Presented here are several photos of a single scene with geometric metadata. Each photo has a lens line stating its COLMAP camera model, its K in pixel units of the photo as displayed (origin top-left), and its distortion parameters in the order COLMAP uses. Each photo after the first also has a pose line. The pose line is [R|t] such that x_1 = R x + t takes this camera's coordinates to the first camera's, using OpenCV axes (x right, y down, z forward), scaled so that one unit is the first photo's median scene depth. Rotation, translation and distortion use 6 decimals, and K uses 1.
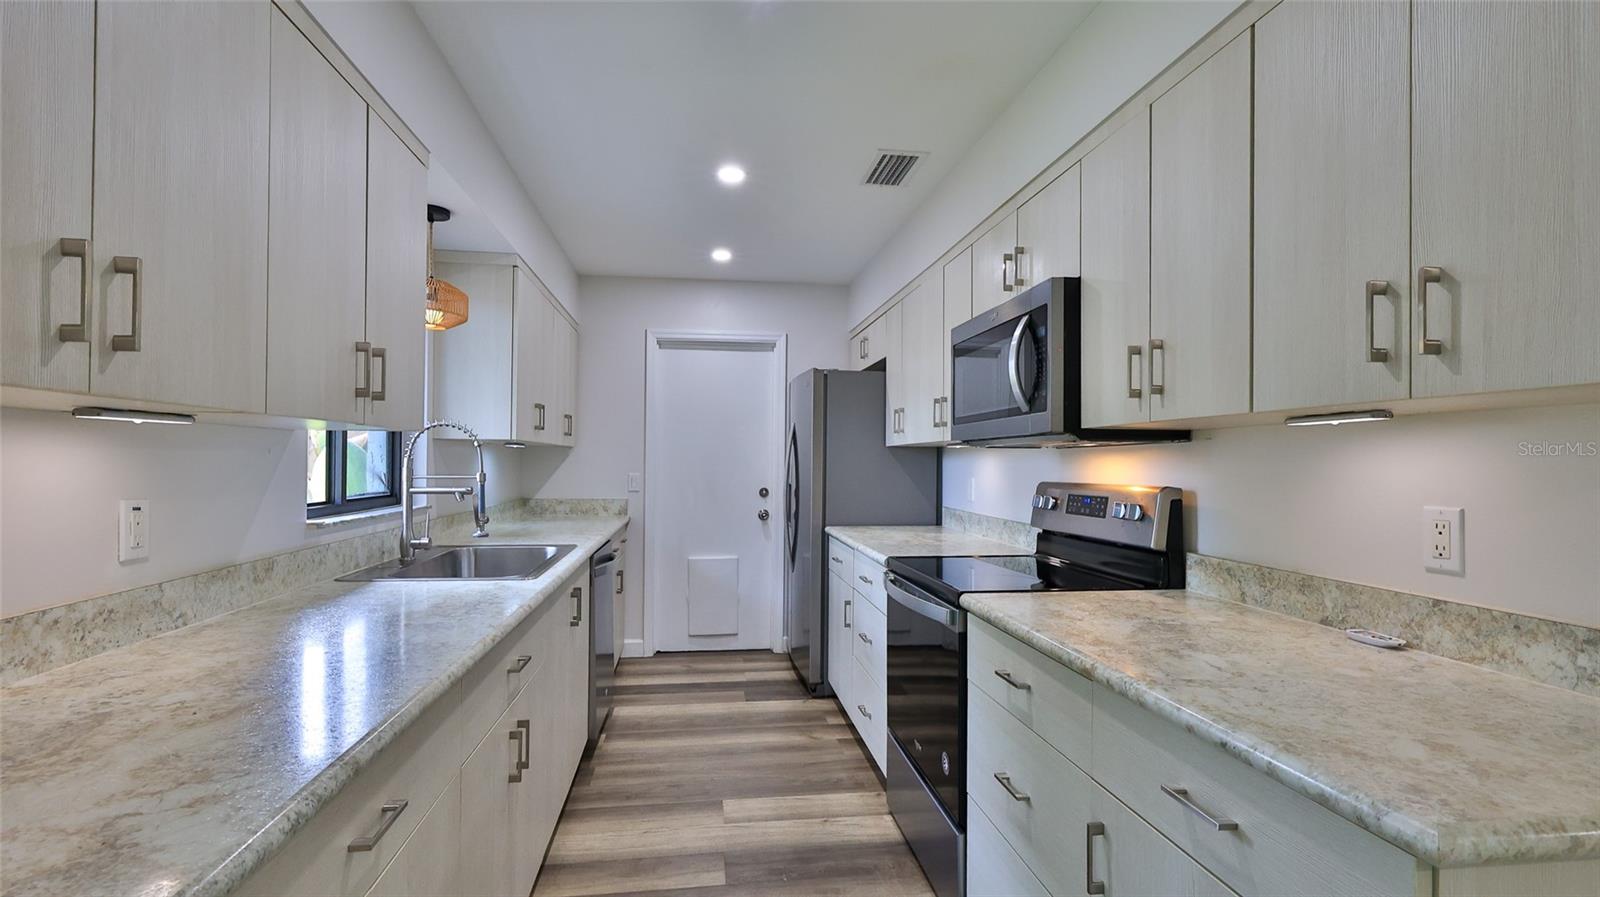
lens RADIAL K [[711.8, 0, 800.1], [0, 711.8, 459.1], [0, 0, 1]] dist [-0.000906, 0.000266]
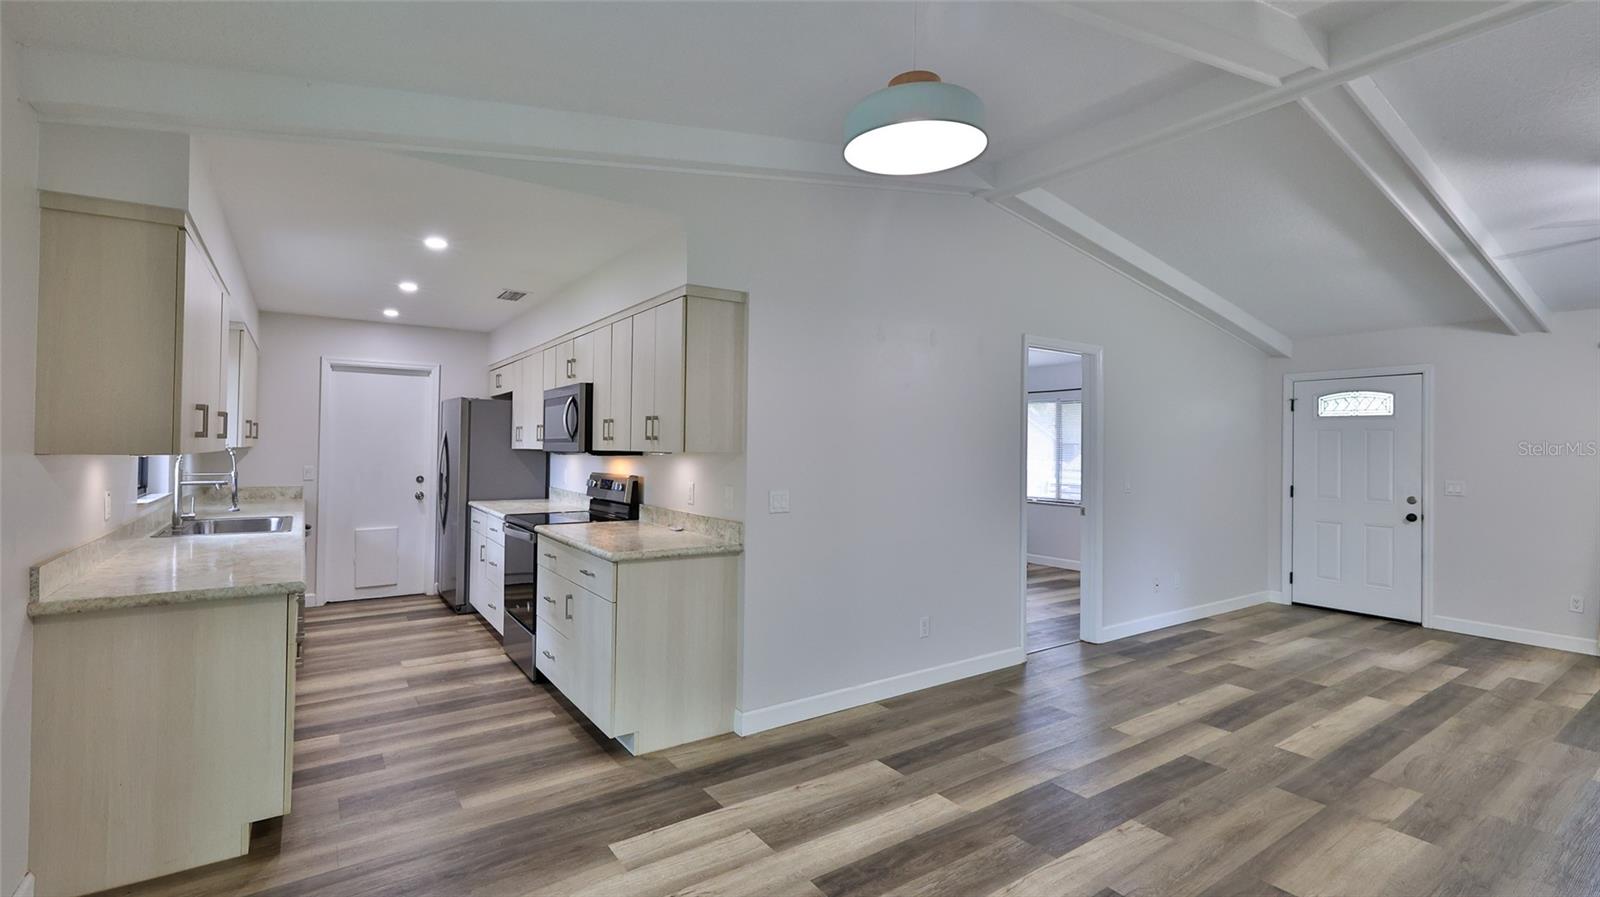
lens RADIAL K [[706.7, 0, 778.1], [0, 706.7, 434.0], [0, 0, 1]] dist [0.002741, 0.000458]
pose [[0.902473, 0.011272, 0.430599, -0.029034], [-0.007470, 0.999917, -0.010519, -0.056051], [-0.430682, 0.006277, 0.902482, -0.948979]]
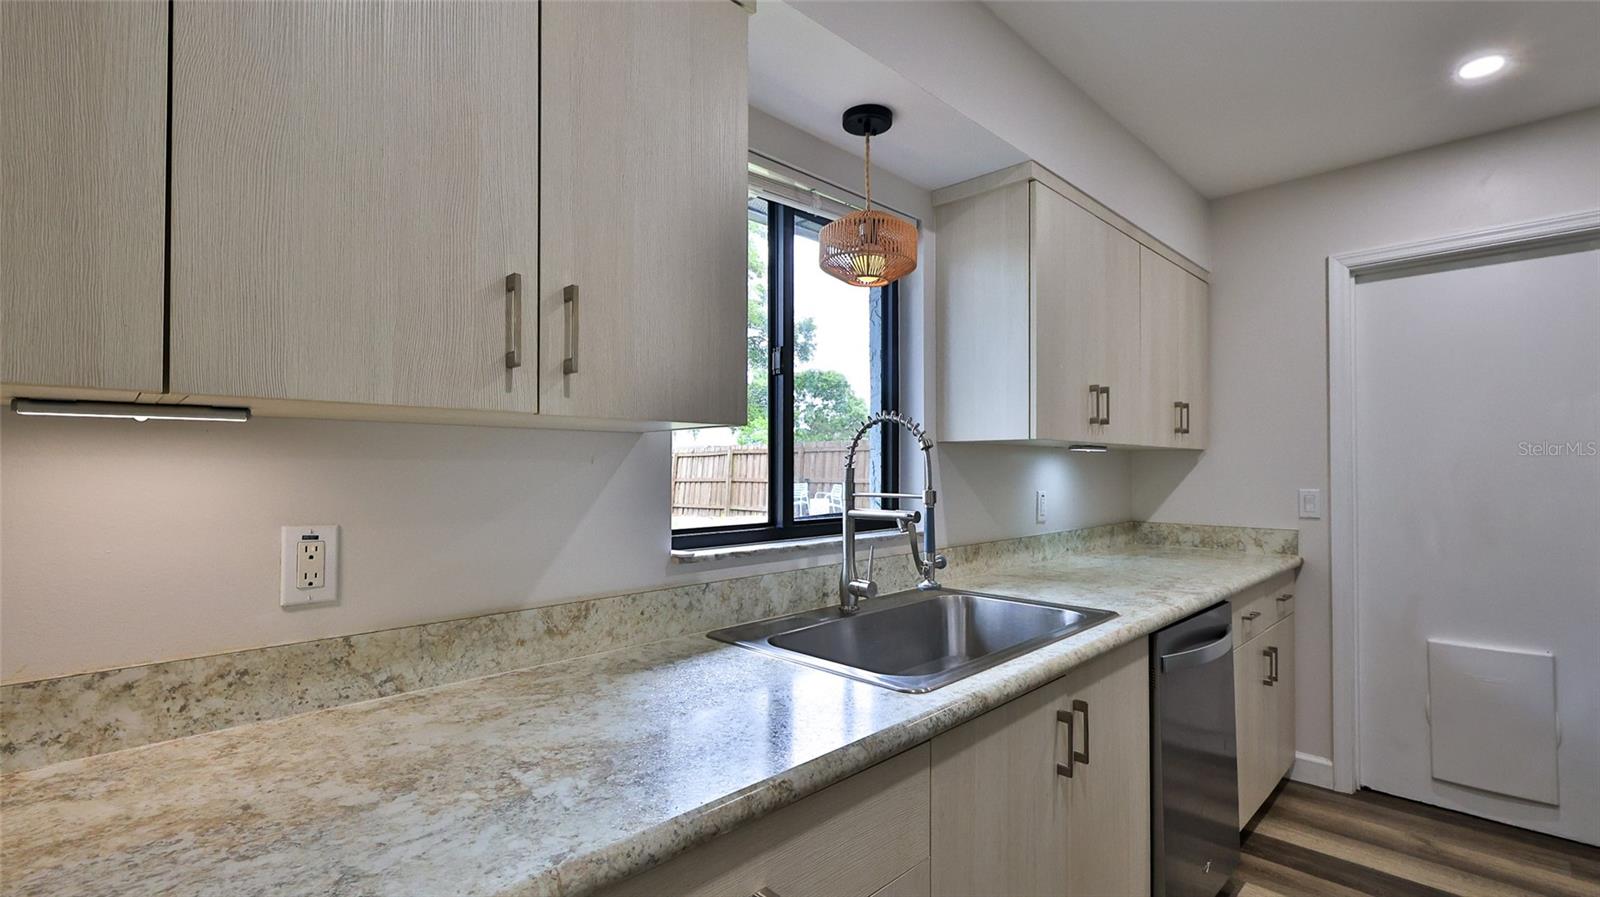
lens RADIAL K [[711.8, 0, 800.1], [0, 711.8, 459.1], [0, 0, 1]] dist [-0.000906, 0.000266]
pose [[0.597338, -0.018704, -0.801771, 0.001817], [0.008147, 0.999818, -0.017254, 0.001145], [0.801948, 0.003774, 0.597382, 0.471010]]
